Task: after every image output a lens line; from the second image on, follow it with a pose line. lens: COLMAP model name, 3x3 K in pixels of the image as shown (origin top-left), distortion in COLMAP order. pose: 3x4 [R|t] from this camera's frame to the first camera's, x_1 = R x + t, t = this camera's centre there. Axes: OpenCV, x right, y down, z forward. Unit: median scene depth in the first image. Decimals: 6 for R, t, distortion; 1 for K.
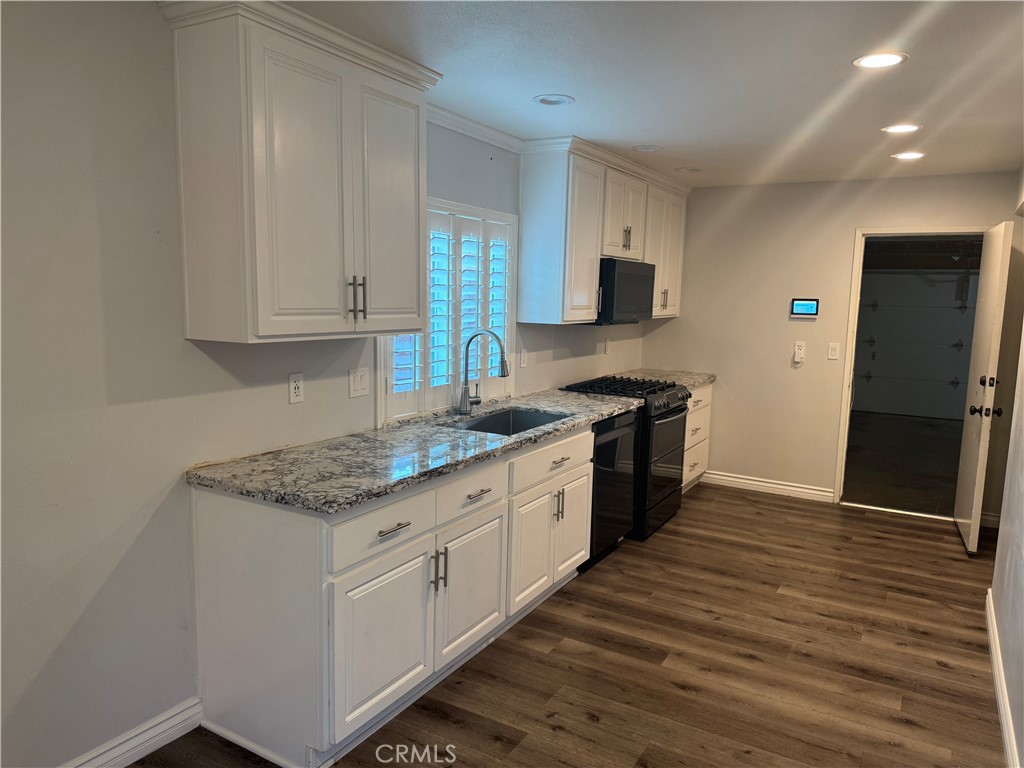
lens RADIAL K [[723.5, 0, 510.3], [0, 723.5, 380.9], [0, 0, 1]] dist [0.067343, -0.000139]
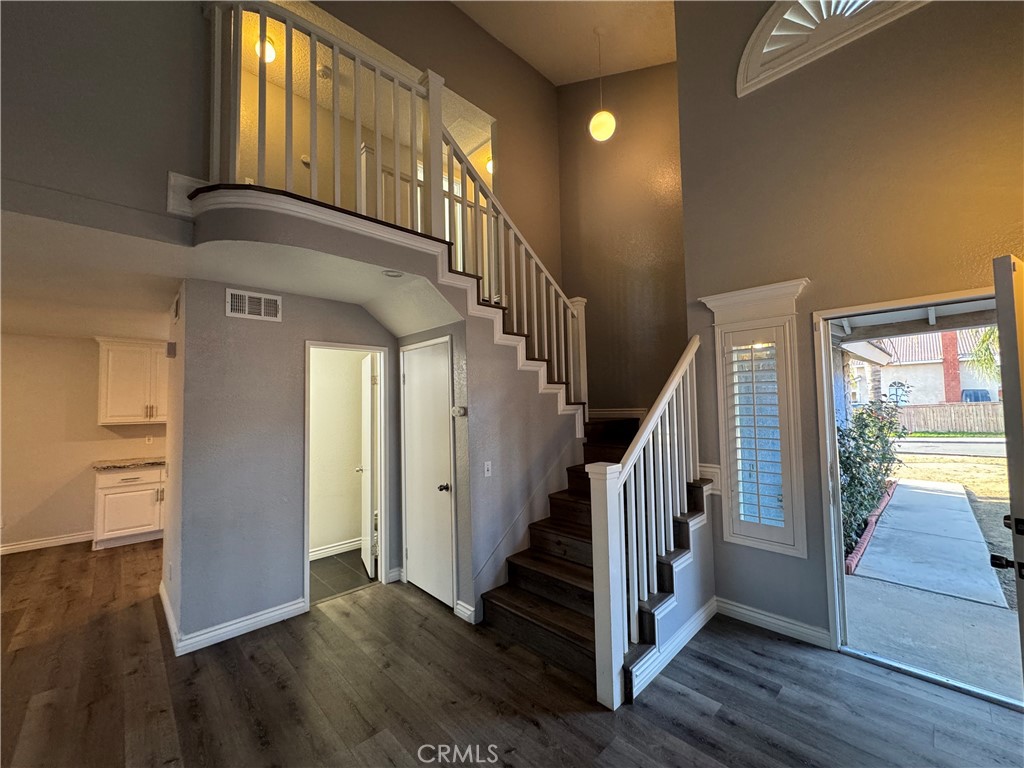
lens RADIAL K [[408.0, 0, 509.8], [0, 408.0, 385.3], [0, 0, 1]] dist [0.001944, -0.000352]
pose [[0.964437, -0.046980, -0.260103, 1.475279], [0.003908, 0.986503, -0.163694, 0.064207], [0.264283, 0.156856, 0.951604, -0.301582]]
